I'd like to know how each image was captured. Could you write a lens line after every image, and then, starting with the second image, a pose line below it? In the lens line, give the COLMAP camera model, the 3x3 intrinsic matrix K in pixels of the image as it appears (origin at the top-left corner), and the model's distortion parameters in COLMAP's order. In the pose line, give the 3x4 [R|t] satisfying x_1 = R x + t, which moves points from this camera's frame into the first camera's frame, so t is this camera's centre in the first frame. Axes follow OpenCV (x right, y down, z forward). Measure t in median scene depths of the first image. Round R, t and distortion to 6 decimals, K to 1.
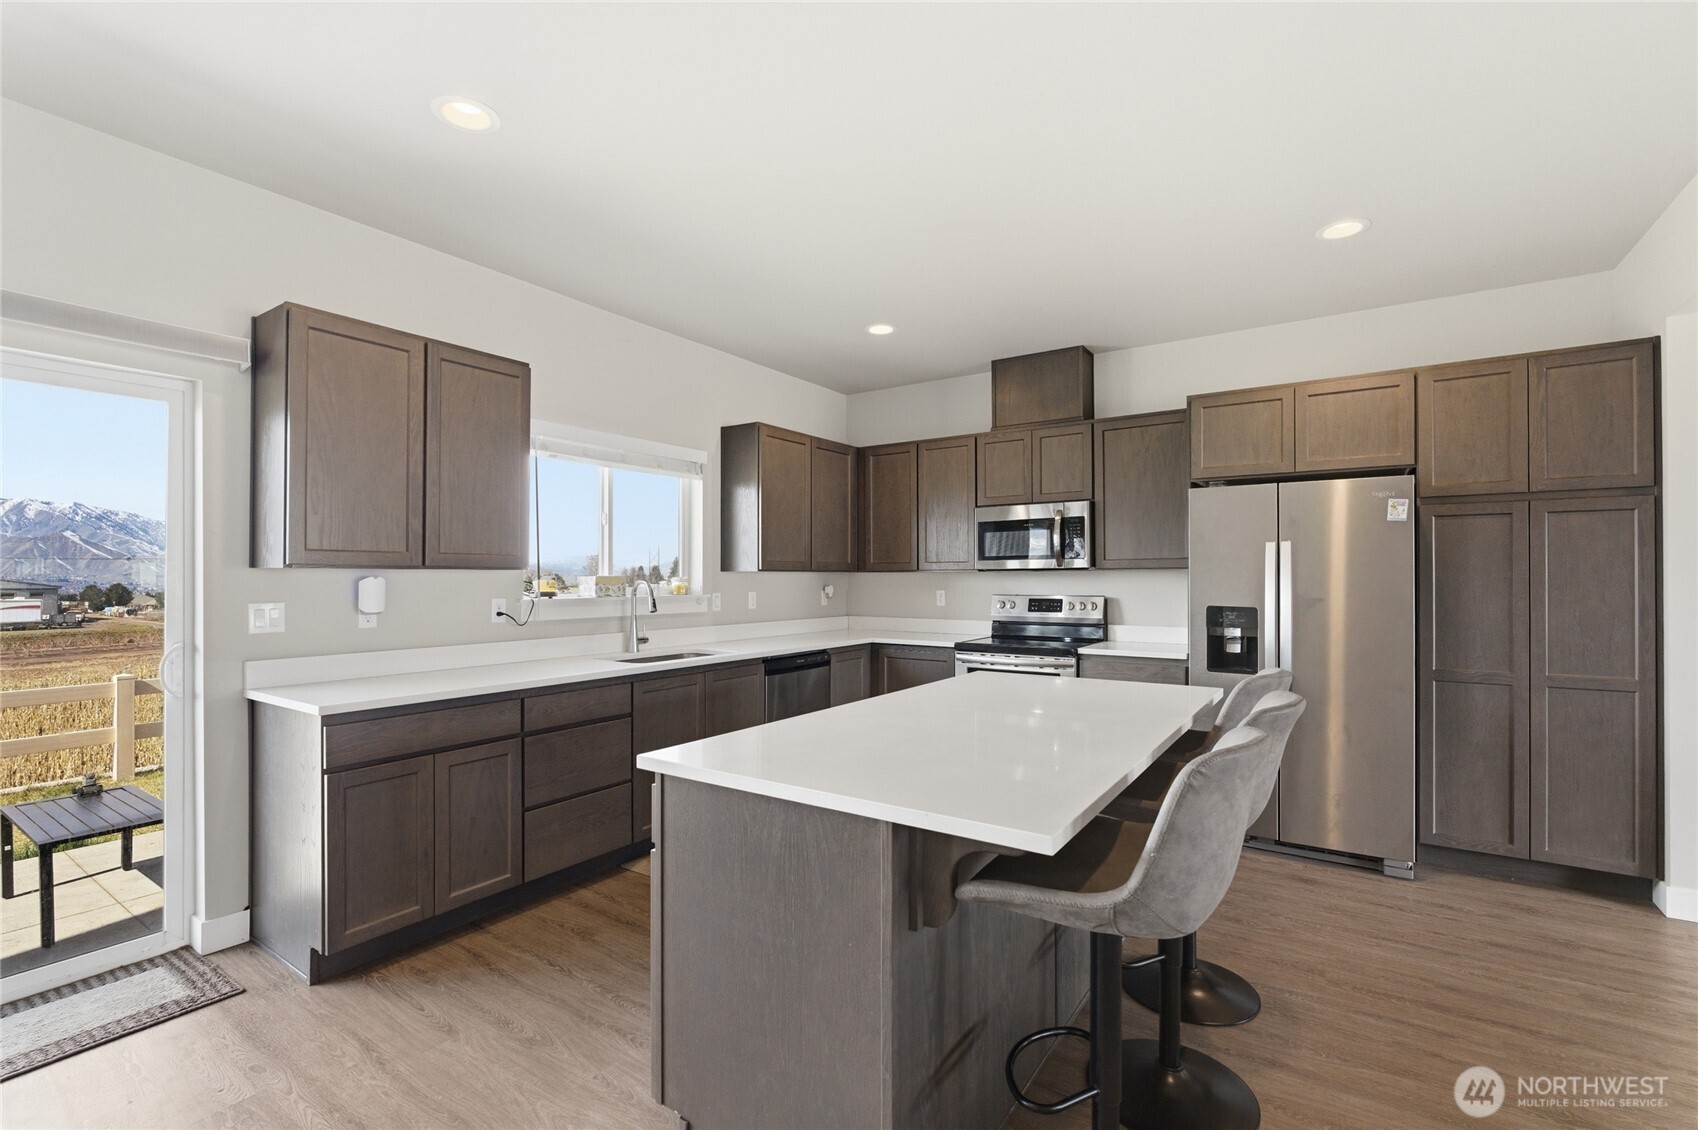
lens RADIAL K [[749.9, 0, 845.6], [0, 749.9, 569.5], [0, 0, 1]] dist [-0.012134, 0.000201]
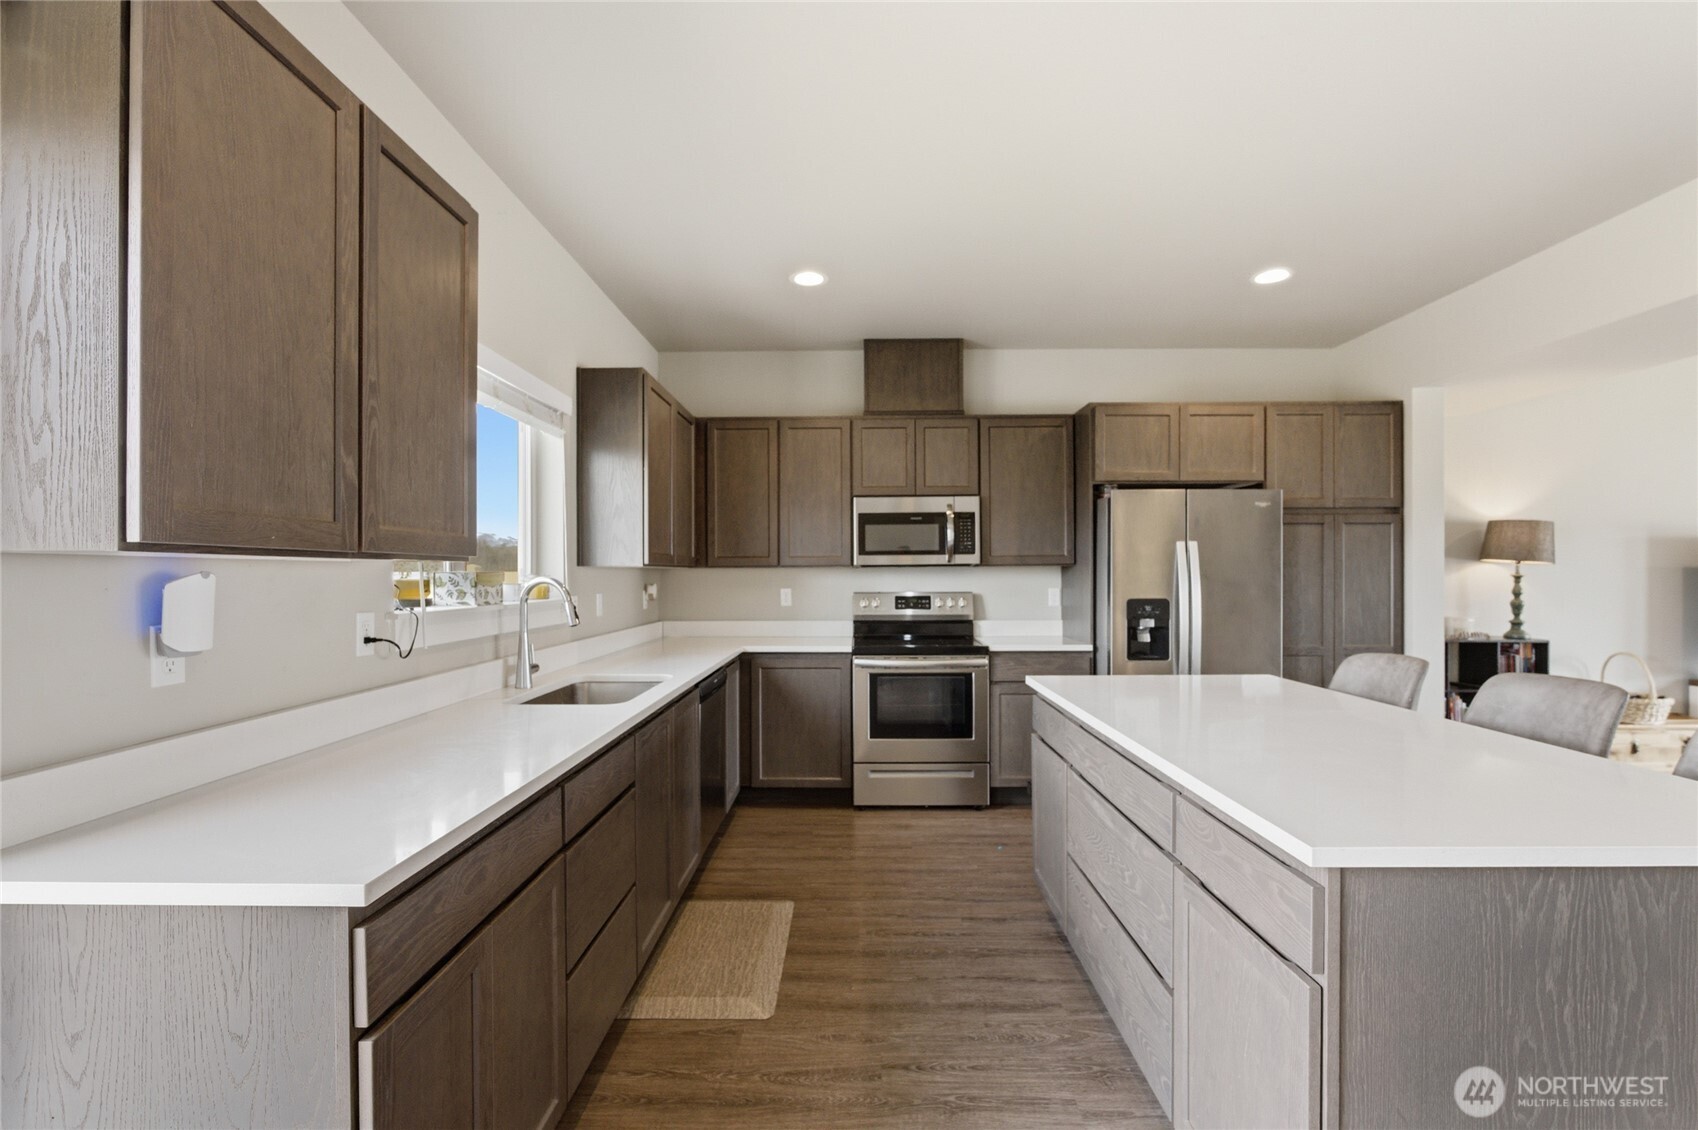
lens RADIAL K [[754.3, 0, 845.6], [0, 754.3, 571.1], [0, 0, 1]] dist [-0.002696, -0.000261]
pose [[0.832580, 0.000128, 0.553904, -0.368966], [-0.003804, 0.999978, 0.005486, 0.002457], [-0.553891, -0.006675, 0.832562, 0.257164]]
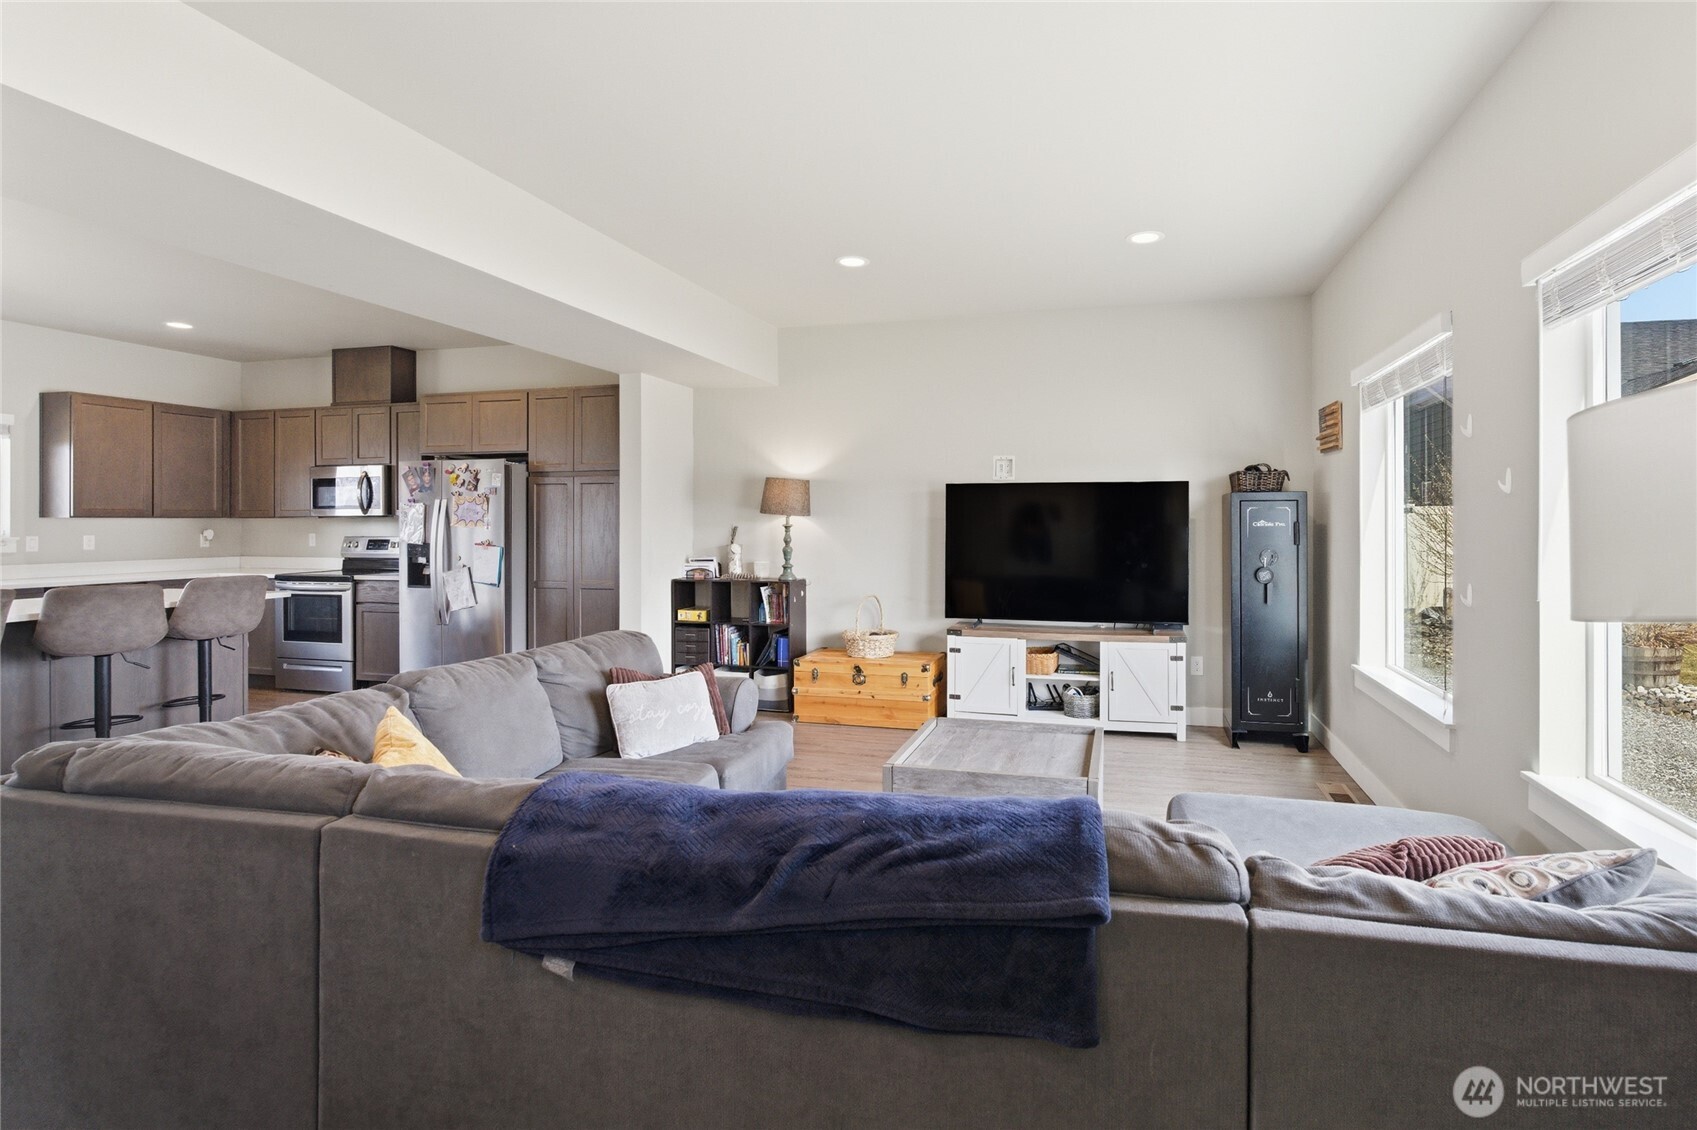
lens RADIAL K [[818.5, 0, 912.1], [0, 818.5, 519.5], [0, 0, 1]] dist [-0.001690, -0.000531]
pose [[0.940912, 0.002099, 0.338645, 0.700620], [-0.004234, 0.999976, 0.005566, -0.007236], [-0.338625, -0.006671, 0.940898, -0.666913]]
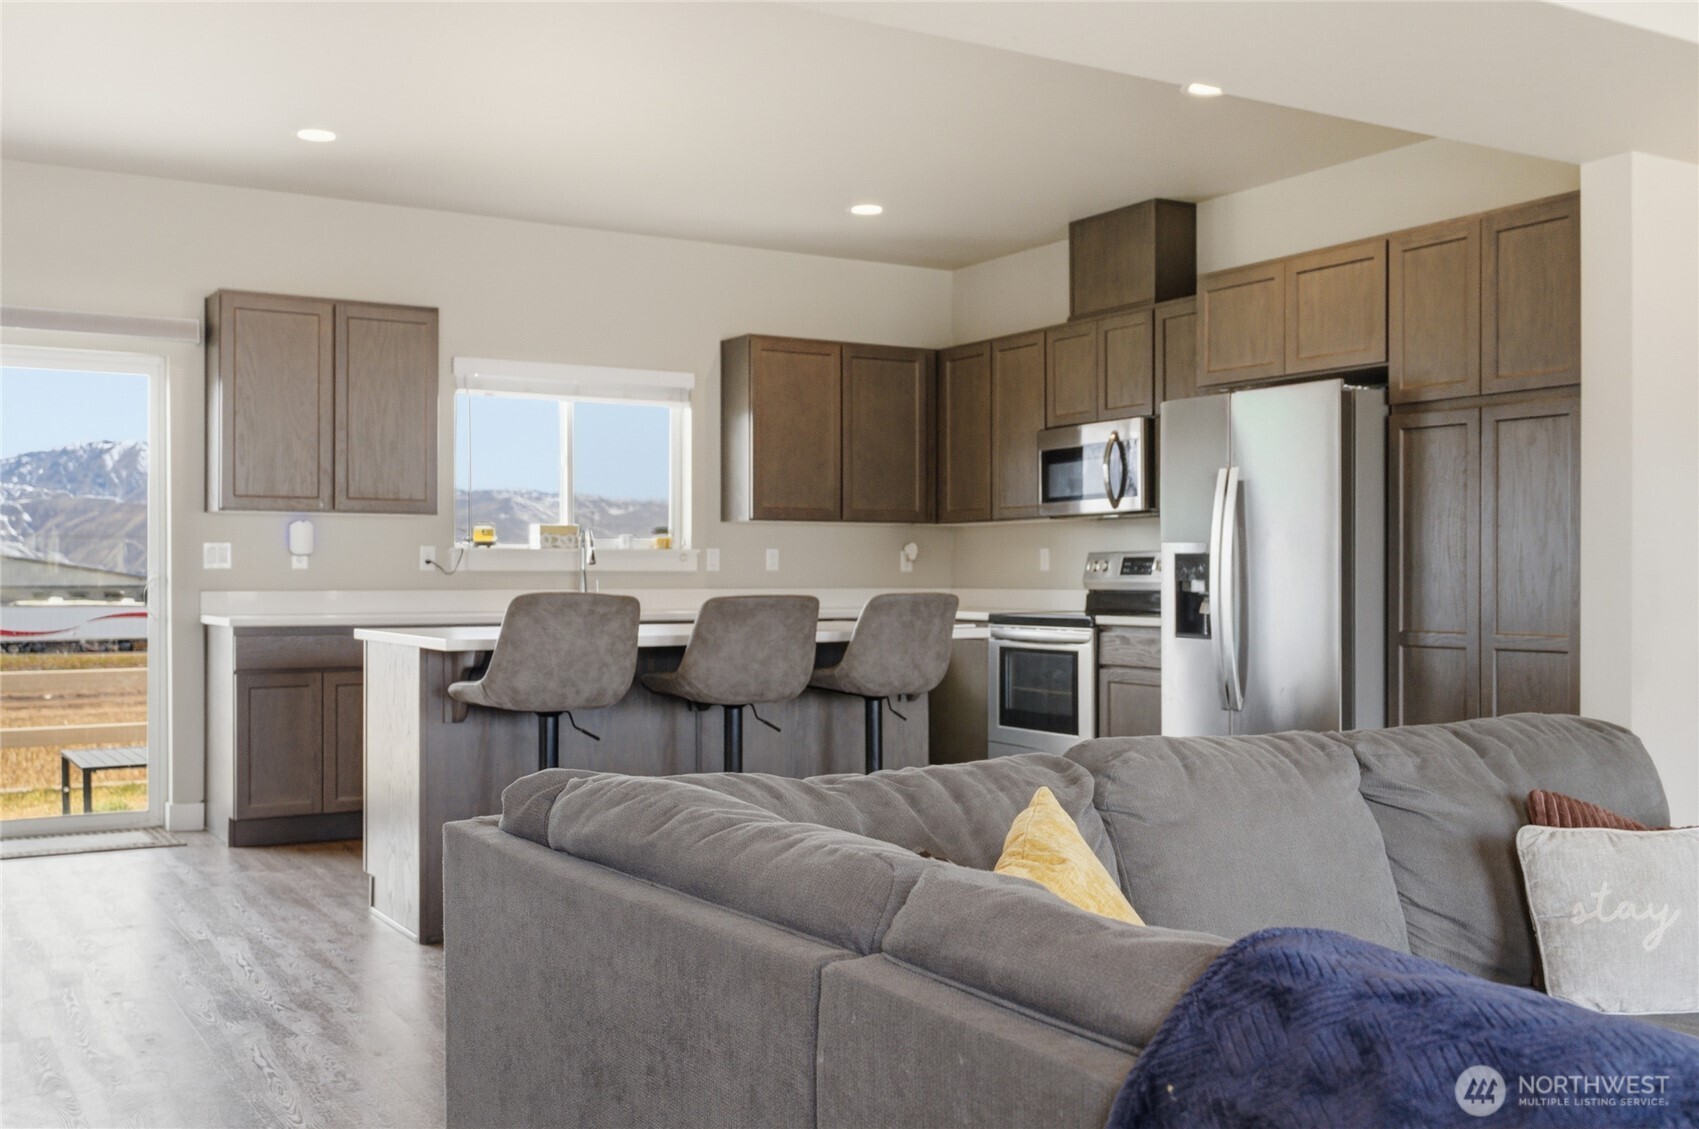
lens RADIAL K [[1652.2, 0, 849.5], [0, 1652.2, 564.5], [0, 0, 1]] dist [0.008082, -0.004631]
pose [[0.908365, 0.000924, -0.418177, 0.721136], [0.001579, 0.999983, 0.005638, 0.040142], [0.418175, -0.005781, 0.908348, -0.561180]]
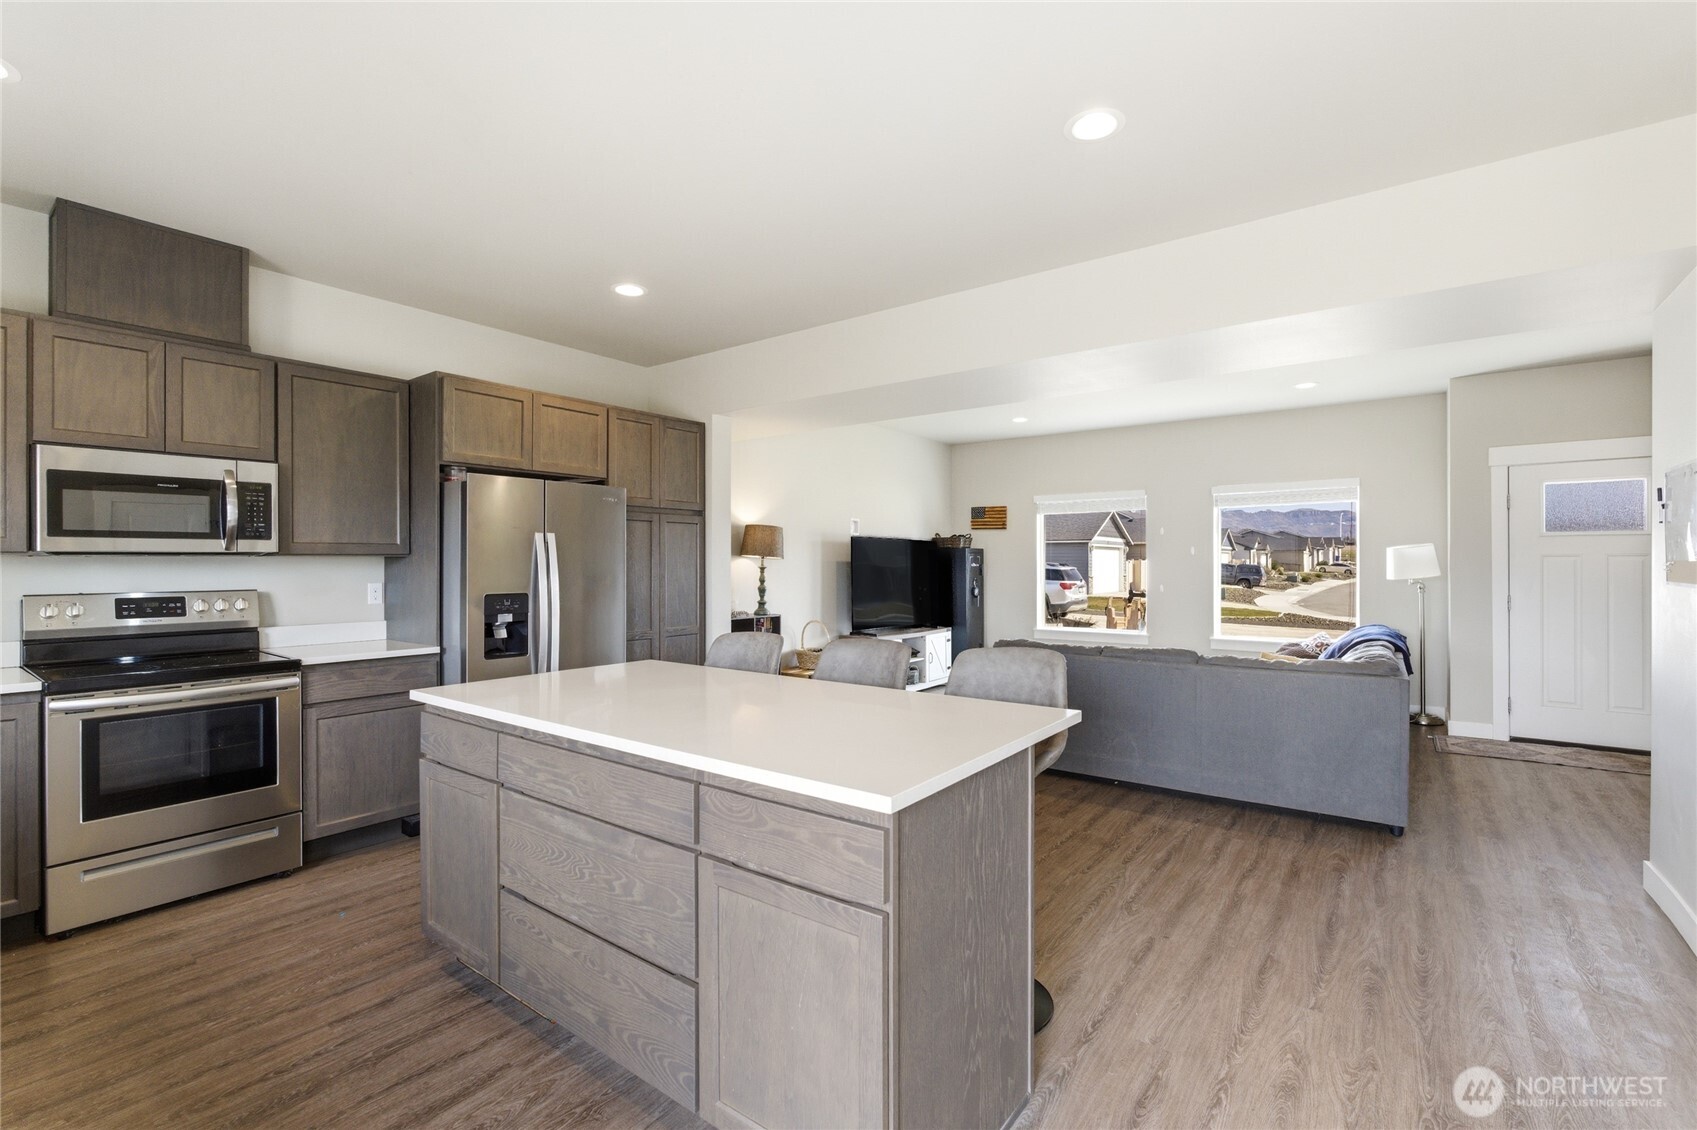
lens RADIAL K [[753.4, 0, 851.8], [0, 753.4, 559.8], [0, 0, 1]] dist [-0.001456, 0.000148]
pose [[0.047449, 0.006350, 0.998853, -0.396419], [-0.009814, 0.999934, -0.005891, 0.003725], [-0.998825, -0.009524, 0.047508, 0.375550]]
